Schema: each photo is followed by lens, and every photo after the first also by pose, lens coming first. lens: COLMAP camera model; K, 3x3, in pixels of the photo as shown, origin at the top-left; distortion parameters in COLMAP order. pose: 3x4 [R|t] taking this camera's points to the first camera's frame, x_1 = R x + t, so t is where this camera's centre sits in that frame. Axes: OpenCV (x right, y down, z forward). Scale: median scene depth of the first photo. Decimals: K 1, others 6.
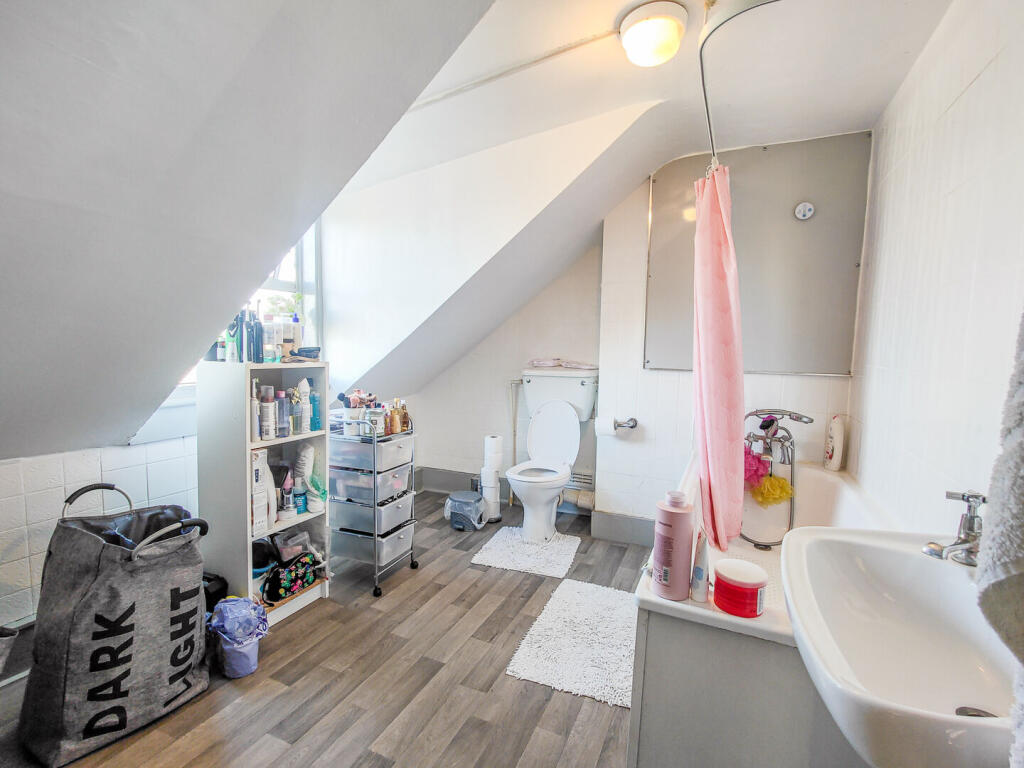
lens RADIAL K [[492.2, 0, 512.0], [0, 492.2, 384.0], [0, 0, 1]] dist [0.002405, -0.000102]
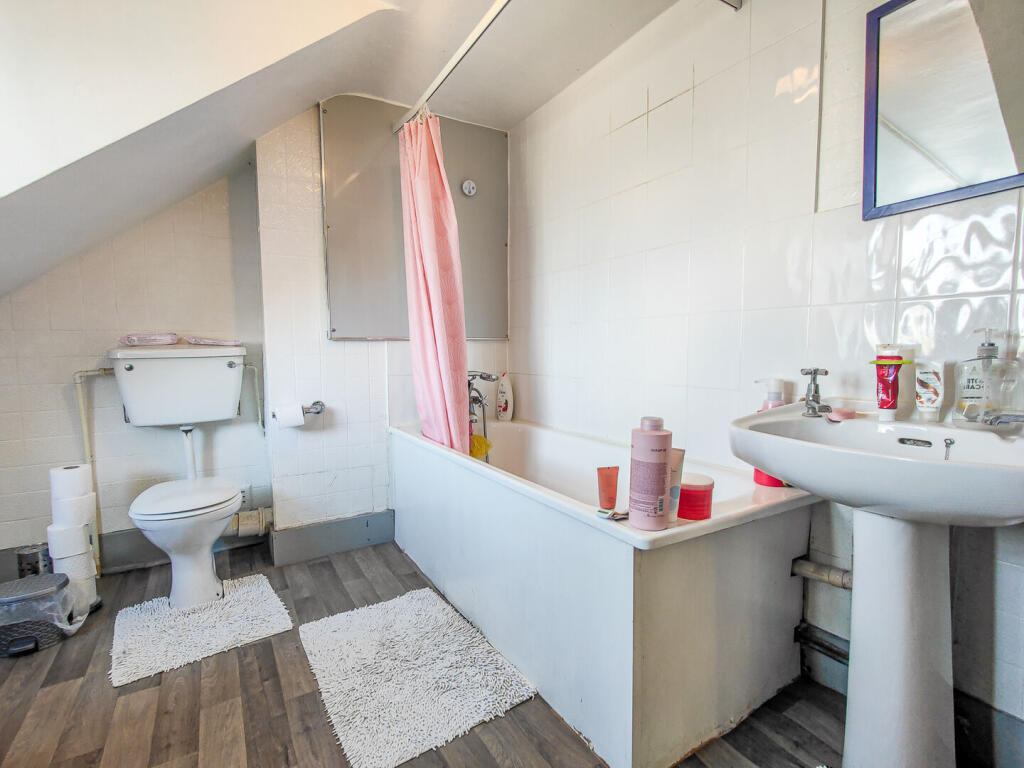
lens RADIAL K [[492.2, 0, 512.0], [0, 492.2, 384.0], [0, 0, 1]] dist [0.002405, -0.000102]
pose [[0.565099, -0.082111, 0.820927, -0.265154], [0.090581, 0.995195, 0.037188, 0.044793], [-0.820035, 0.053345, 0.569821, 0.307464]]
